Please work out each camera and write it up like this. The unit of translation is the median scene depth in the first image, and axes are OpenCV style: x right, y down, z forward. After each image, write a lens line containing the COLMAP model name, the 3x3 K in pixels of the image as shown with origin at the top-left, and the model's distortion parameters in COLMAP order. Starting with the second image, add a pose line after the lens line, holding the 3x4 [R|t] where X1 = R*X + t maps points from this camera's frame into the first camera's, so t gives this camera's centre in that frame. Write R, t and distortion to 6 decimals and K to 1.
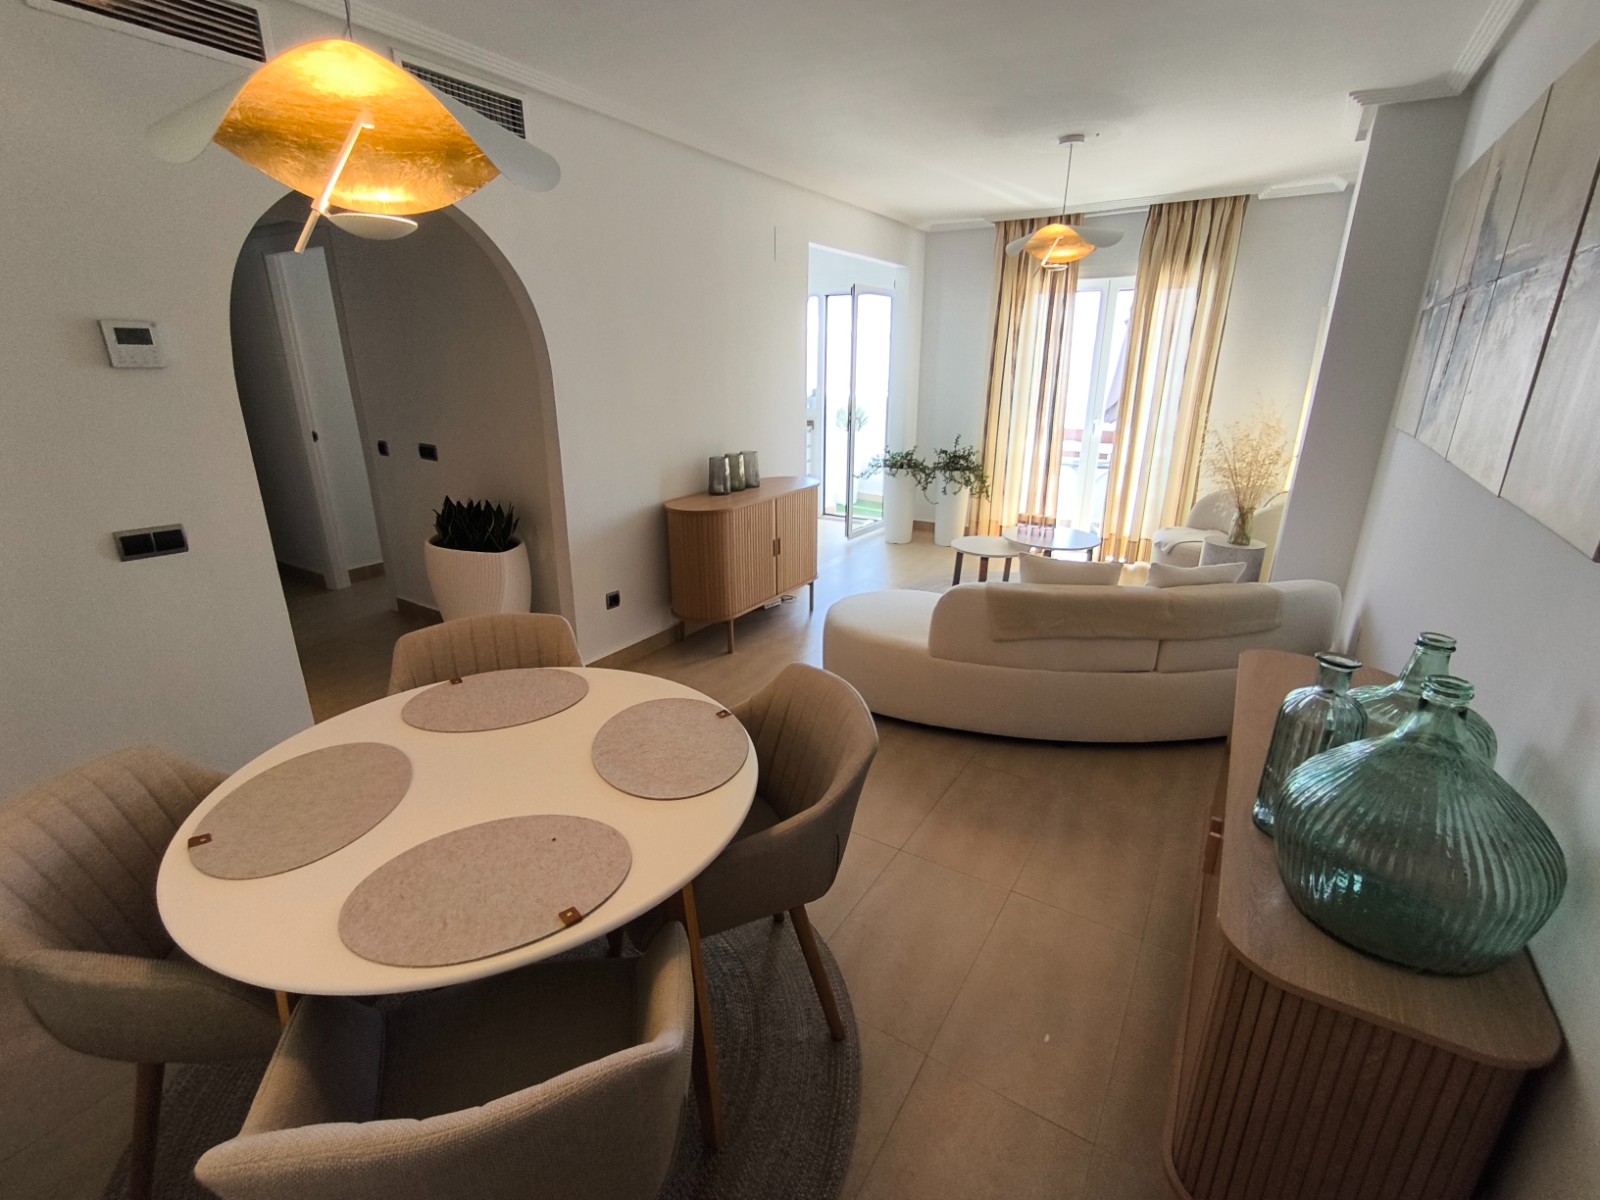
lens RADIAL K [[727.0, 0, 796.6], [0, 727.0, 595.7], [0, 0, 1]] dist [-0.004995, 0.008926]
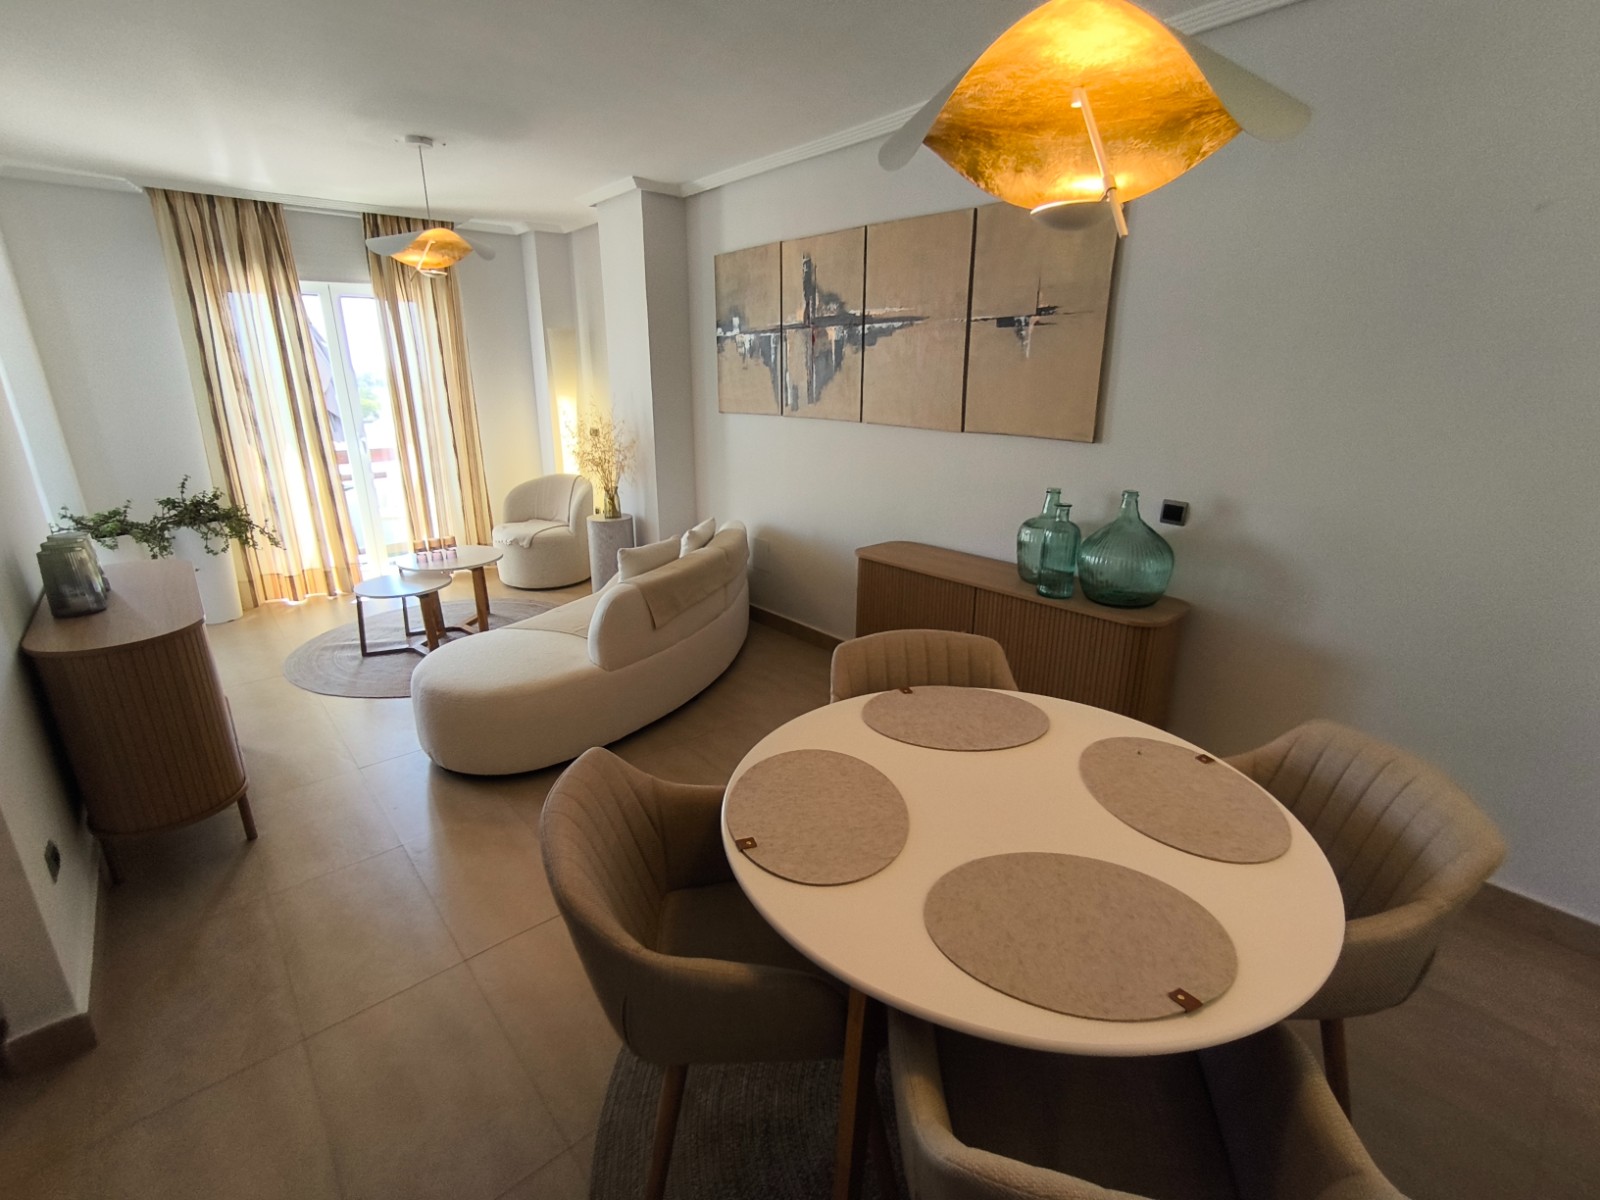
lens RADIAL K [[727.0, 0, 792.6], [0, 727.0, 596.1], [0, 0, 1]] dist [-0.004995, 0.008926]
pose [[0.290960, -0.287447, 0.912533, -0.413351], [0.303911, 0.932167, 0.196730, -0.088085], [-0.907183, 0.220088, 0.358581, 0.276094]]
